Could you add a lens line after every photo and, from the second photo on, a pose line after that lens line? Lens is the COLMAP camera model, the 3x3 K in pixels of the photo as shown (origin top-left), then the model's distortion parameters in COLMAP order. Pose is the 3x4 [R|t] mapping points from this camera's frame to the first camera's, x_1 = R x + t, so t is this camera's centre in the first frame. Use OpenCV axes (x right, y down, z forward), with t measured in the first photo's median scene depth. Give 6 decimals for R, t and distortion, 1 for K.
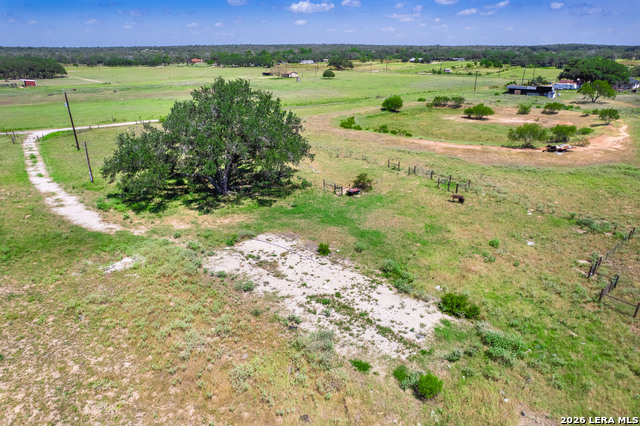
lens RADIAL K [[413.0, 0, 325.3], [0, 413.0, 210.5], [0, 0, 1]] dist [-0.067789, 0.063309]
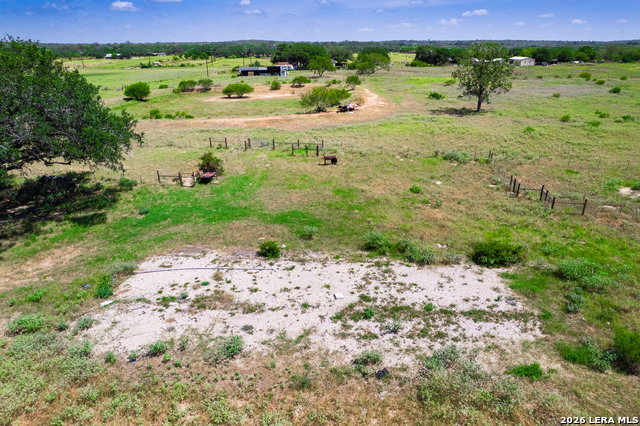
lens RADIAL K [[413.0, 0, 325.3], [0, 413.0, 210.5], [0, 0, 1]] dist [-0.067789, 0.063309]
pose [[0.772702, -0.240568, 0.587417, -0.155435], [0.239414, 0.967508, 0.081297, 0.001282], [-0.587888, 0.077818, 0.805191, 0.214397]]
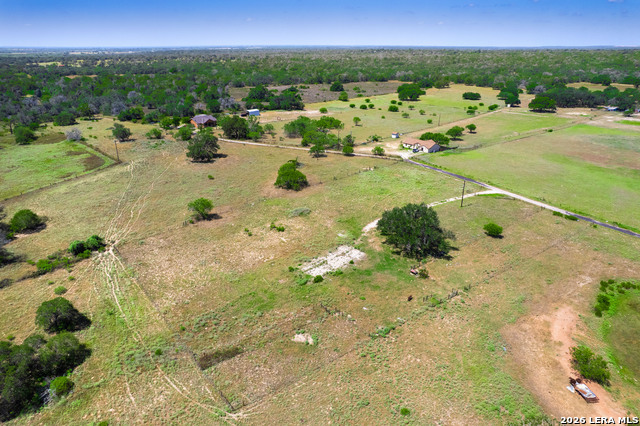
lens RADIAL K [[413.0, 0, 325.3], [0, 413.0, 210.5], [0, 0, 1]] dist [-0.067789, 0.063309]
pose [[-0.050801, 0.380023, -0.923581, 1.421980], [-0.362336, 0.854752, 0.371633, -0.689748], [0.930662, 0.353526, 0.094274, 0.190581]]
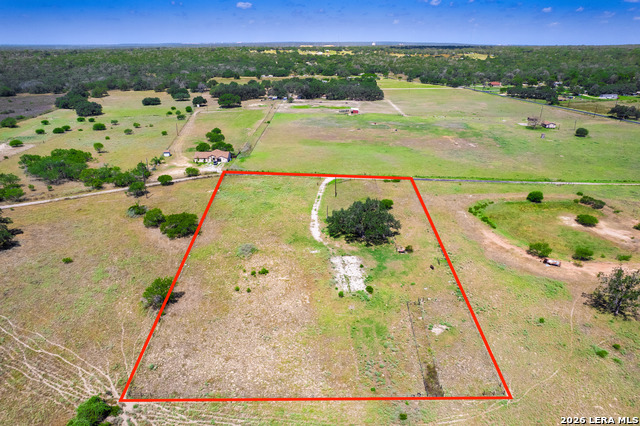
lens RADIAL K [[413.0, 0, 325.3], [0, 413.0, 210.5], [0, 0, 1]] dist [-0.067789, 0.063309]
pose [[0.750038, 0.253052, -0.611071, 0.897966], [-0.236924, 0.965397, 0.108978, -0.335539], [0.617503, 0.063040, 0.784038, -0.980195]]
